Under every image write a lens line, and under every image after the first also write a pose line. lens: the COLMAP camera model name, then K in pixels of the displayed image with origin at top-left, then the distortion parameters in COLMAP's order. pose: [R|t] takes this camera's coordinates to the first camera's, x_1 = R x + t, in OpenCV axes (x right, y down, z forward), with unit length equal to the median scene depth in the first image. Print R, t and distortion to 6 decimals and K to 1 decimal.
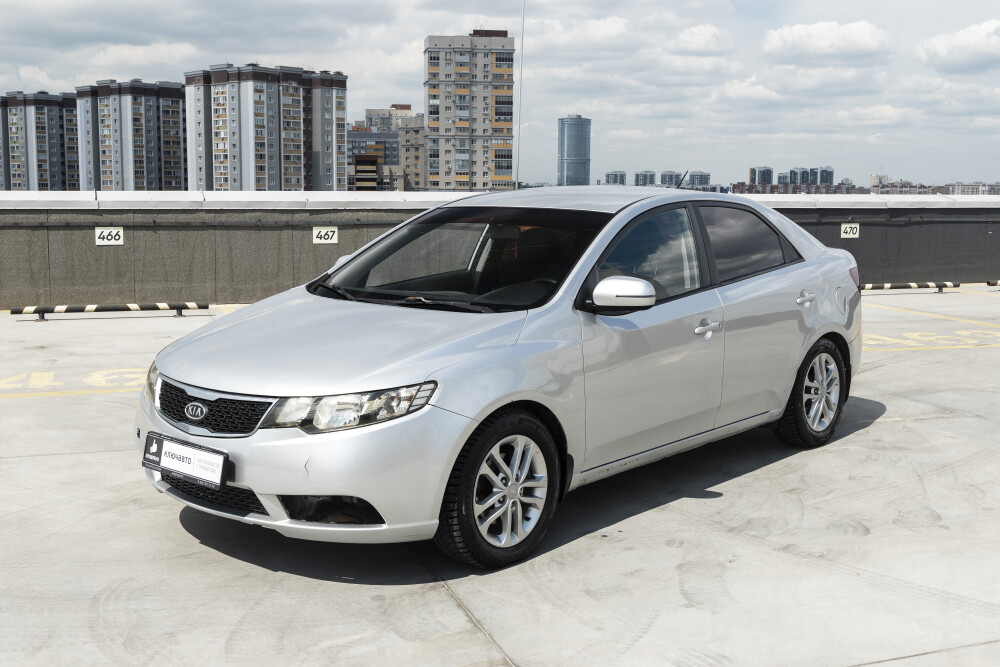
lens RADIAL K [[1125.3, 0, 503.0], [0, 1125.3, 334.7], [0, 0, 1]] dist [-0.005759, 0.002673]
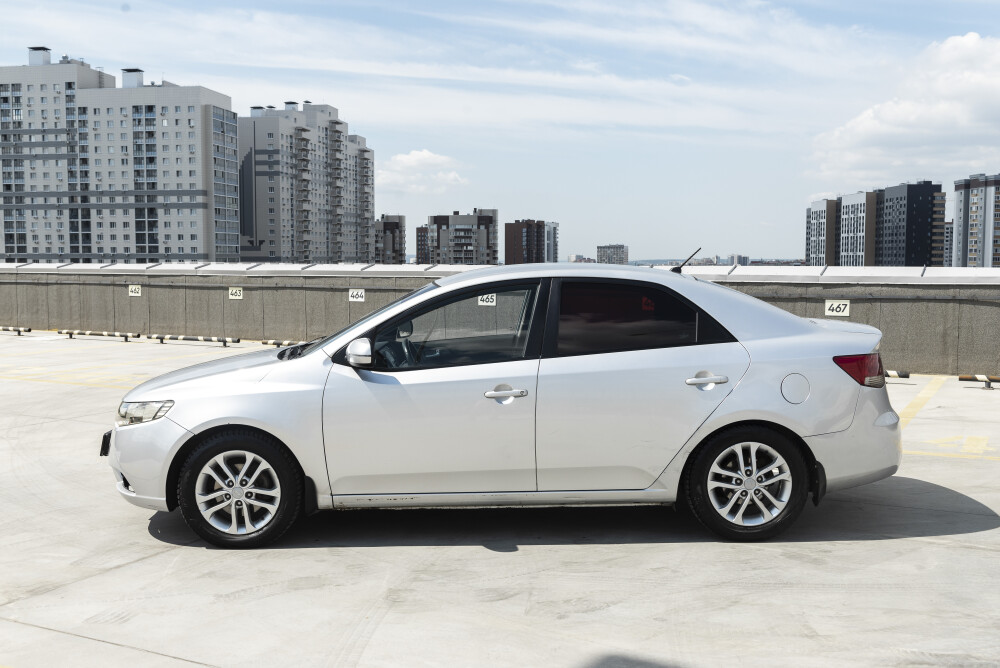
lens RADIAL K [[1042.8, 0, 500.0], [0, 1042.8, 334.0], [0, 0, 1]] dist [-0.005383, 0.004083]
pose [[0.671670, 0.047265, -0.739341, 0.855094], [-0.095153, 0.995201, -0.022823, -0.032784], [0.734714, 0.085680, 0.672944, 0.313833]]
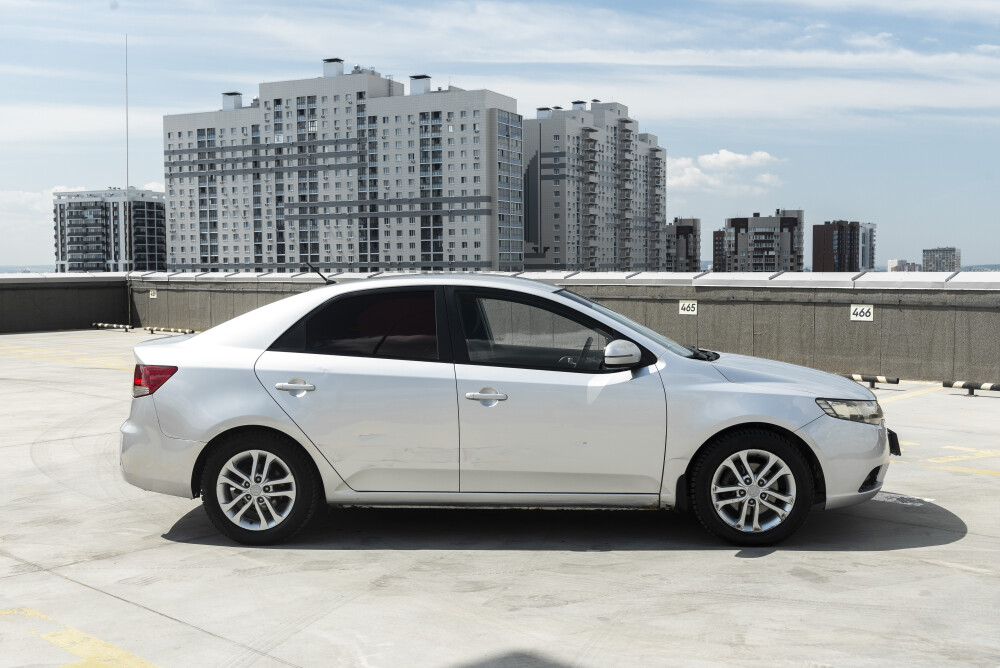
lens RADIAL K [[1125.3, 0, 503.0], [0, 1125.3, 335.2], [0, 0, 1]] dist [-0.005759, 0.002673]
pose [[0.444891, 0.045439, -0.894431, 1.083471], [-0.110698, 0.993844, -0.004572, -0.051325], [0.888717, 0.101046, 0.447182, 0.464532]]
